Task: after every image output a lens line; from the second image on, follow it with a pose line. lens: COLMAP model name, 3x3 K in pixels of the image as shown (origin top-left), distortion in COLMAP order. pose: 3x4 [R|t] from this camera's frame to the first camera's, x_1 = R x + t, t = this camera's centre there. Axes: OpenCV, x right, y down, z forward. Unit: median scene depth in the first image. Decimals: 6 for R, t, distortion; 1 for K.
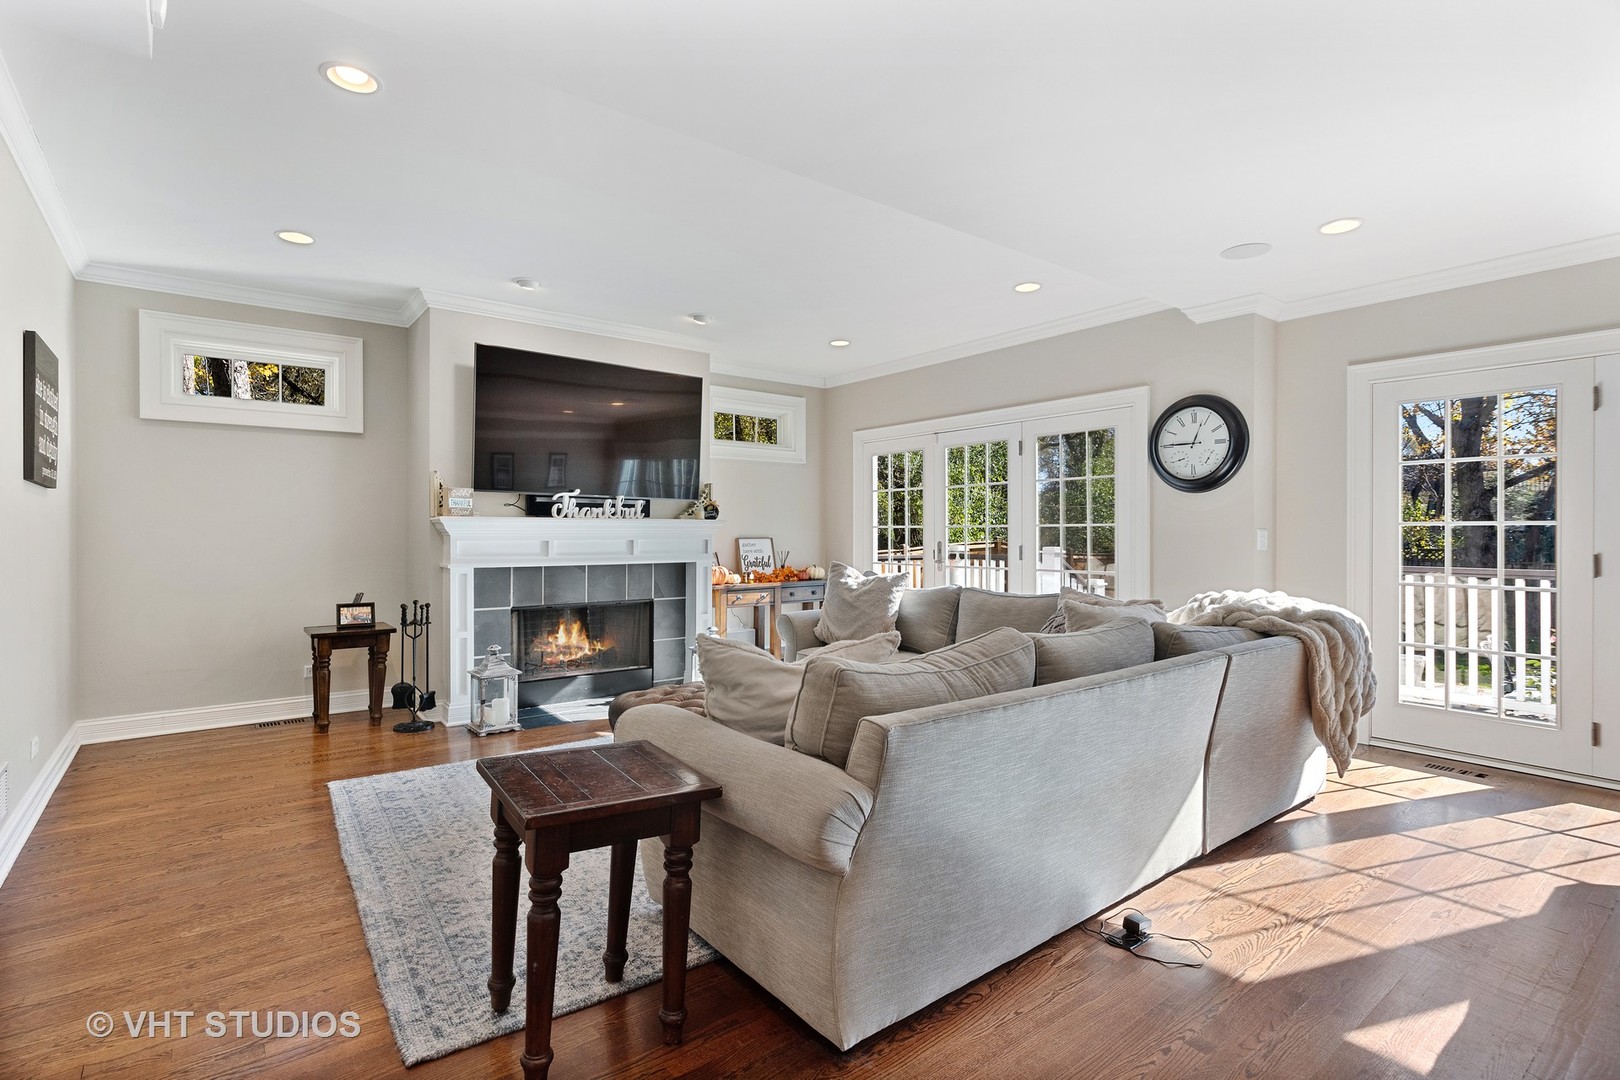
lens RADIAL K [[778.9, 0, 805.8], [0, 778.9, 529.7], [0, 0, 1]] dist [-0.026521, -0.000622]
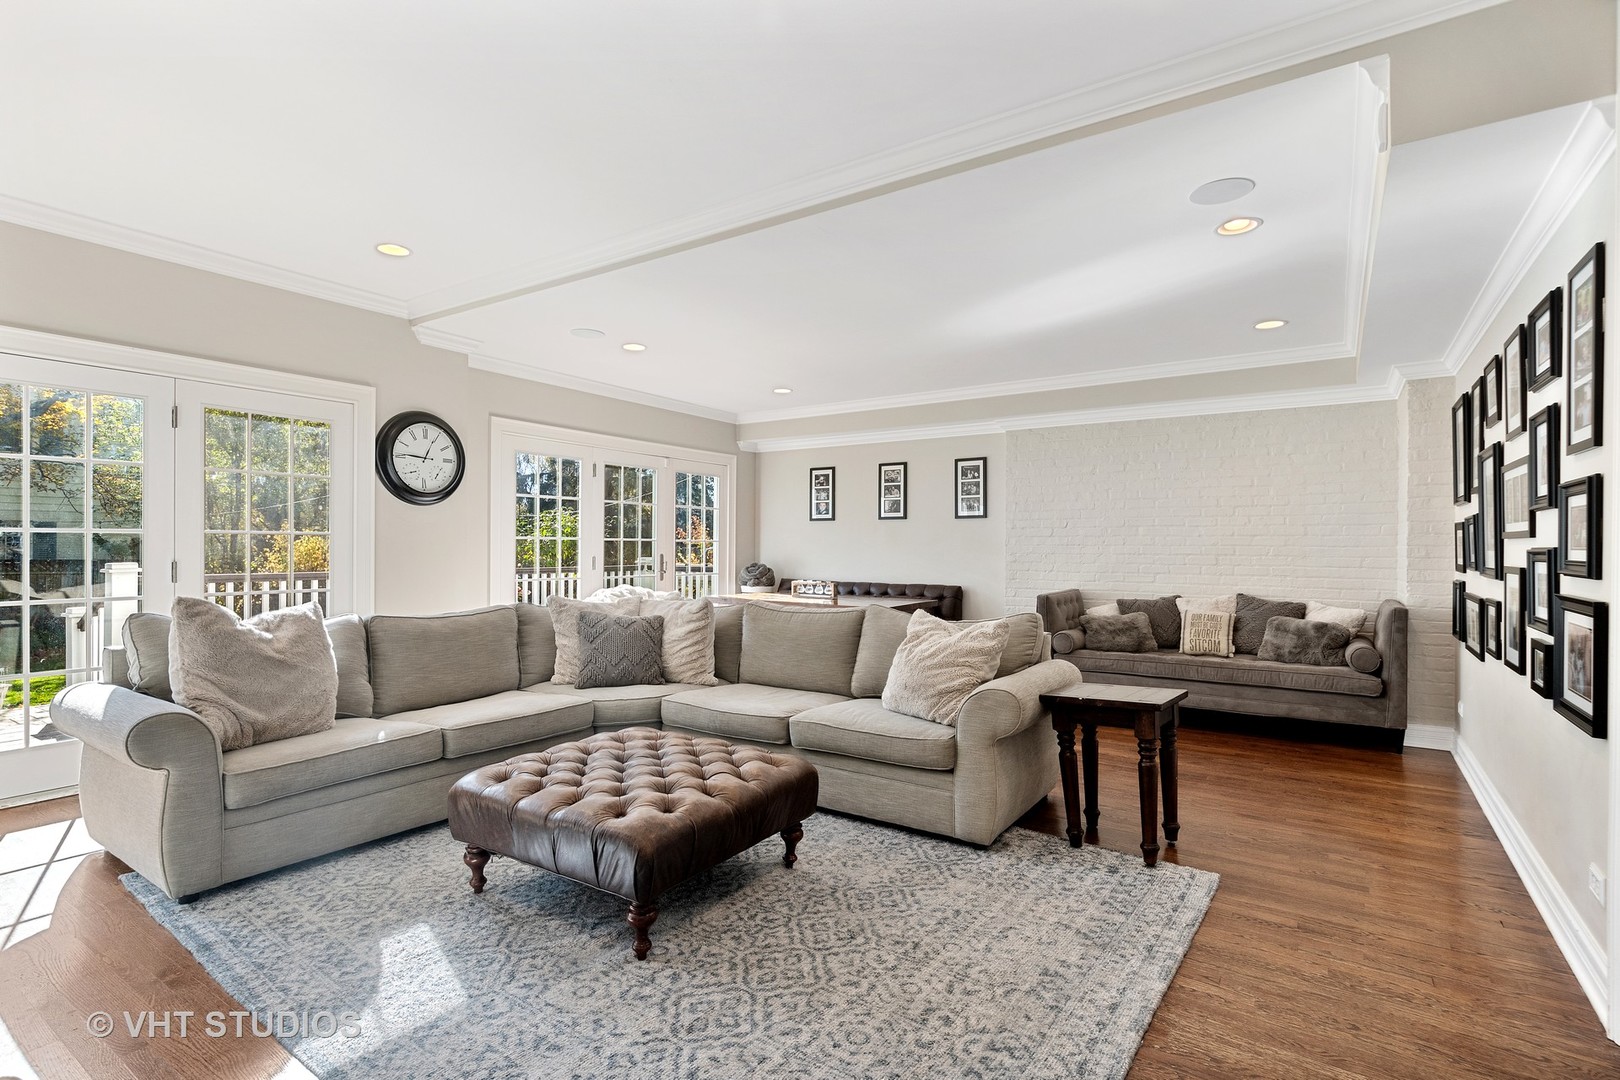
lens RADIAL K [[778.9, 0, 806.3], [0, 778.9, 545.2], [0, 0, 1]] dist [-0.026521, -0.000622]
pose [[-0.300644, -0.002627, 0.953733, -0.828189], [-0.005341, 0.999985, 0.001070, 0.000906], [-0.953721, -0.004772, -0.300654, 1.065047]]
